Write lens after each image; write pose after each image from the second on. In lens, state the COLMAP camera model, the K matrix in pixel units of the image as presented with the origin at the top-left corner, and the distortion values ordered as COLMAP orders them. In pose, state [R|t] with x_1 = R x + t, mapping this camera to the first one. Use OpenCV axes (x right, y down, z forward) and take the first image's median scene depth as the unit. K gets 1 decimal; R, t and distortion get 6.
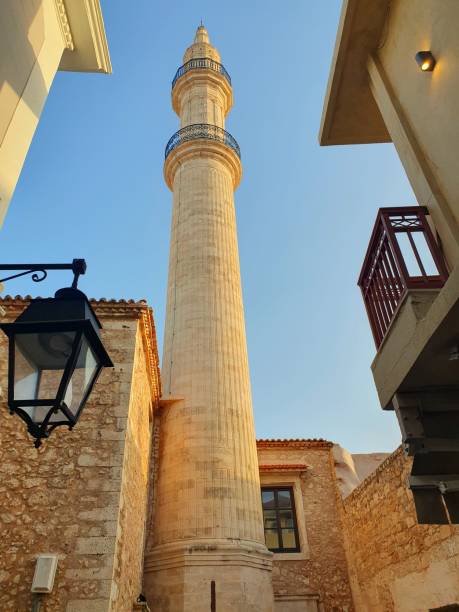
lens RADIAL K [[472.0, 0, 229.5], [0, 472.0, 306.0], [0, 0, 1]] dist [0.010390, 0.003227]
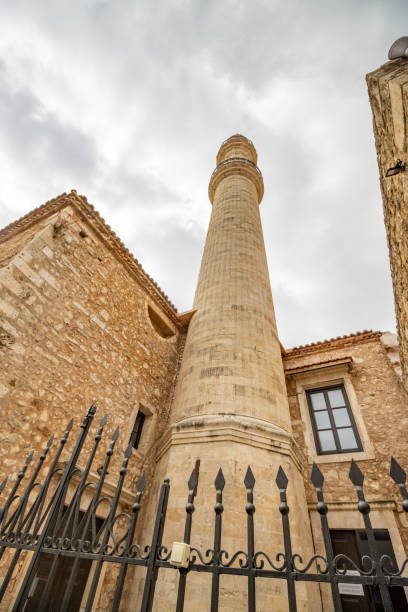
lens RADIAL K [[281.8, 0, 203.0], [0, 281.8, 298.2], [0, 0, 1]] dist [0.001528, -0.014178]
pose [[0.842711, -0.308059, -0.441518, 0.223291], [0.212931, 0.943955, -0.252209, 0.345918], [0.494468, 0.118526, 0.861076, 0.425801]]
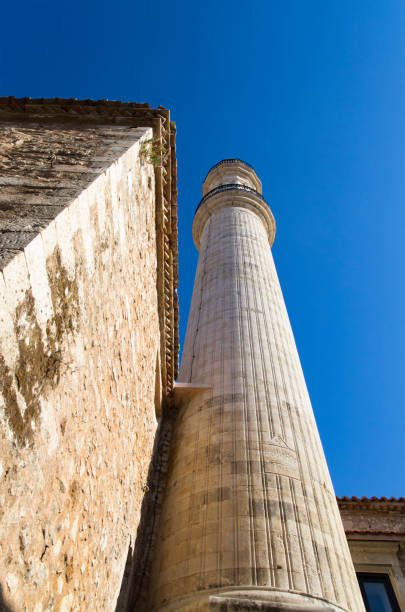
lens RADIAL K [[442.4, 0, 202.5], [0, 442.4, 306.0], [0, 0, 1]] dist [-0.144269, 0.129149]
pose [[0.995205, 0.002512, -0.097776, -0.051436], [-0.041259, 0.917152, -0.396395, 0.334443], [0.088680, 0.398529, 0.912858, 0.412854]]
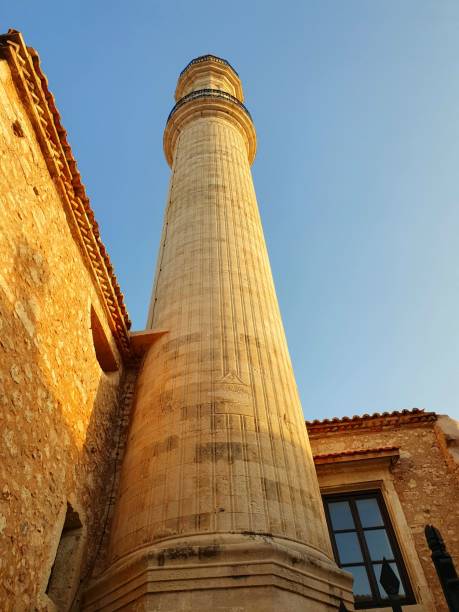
lens RADIAL K [[472.0, 0, 229.5], [0, 472.0, 306.0], [0, 0, 1]] dist [0.010390, 0.003227]
pose [[0.983733, -0.138582, -0.114300, 0.055835], [0.108355, 0.965261, -0.237762, 0.321512], [0.143279, 0.221510, 0.964575, 0.416371]]
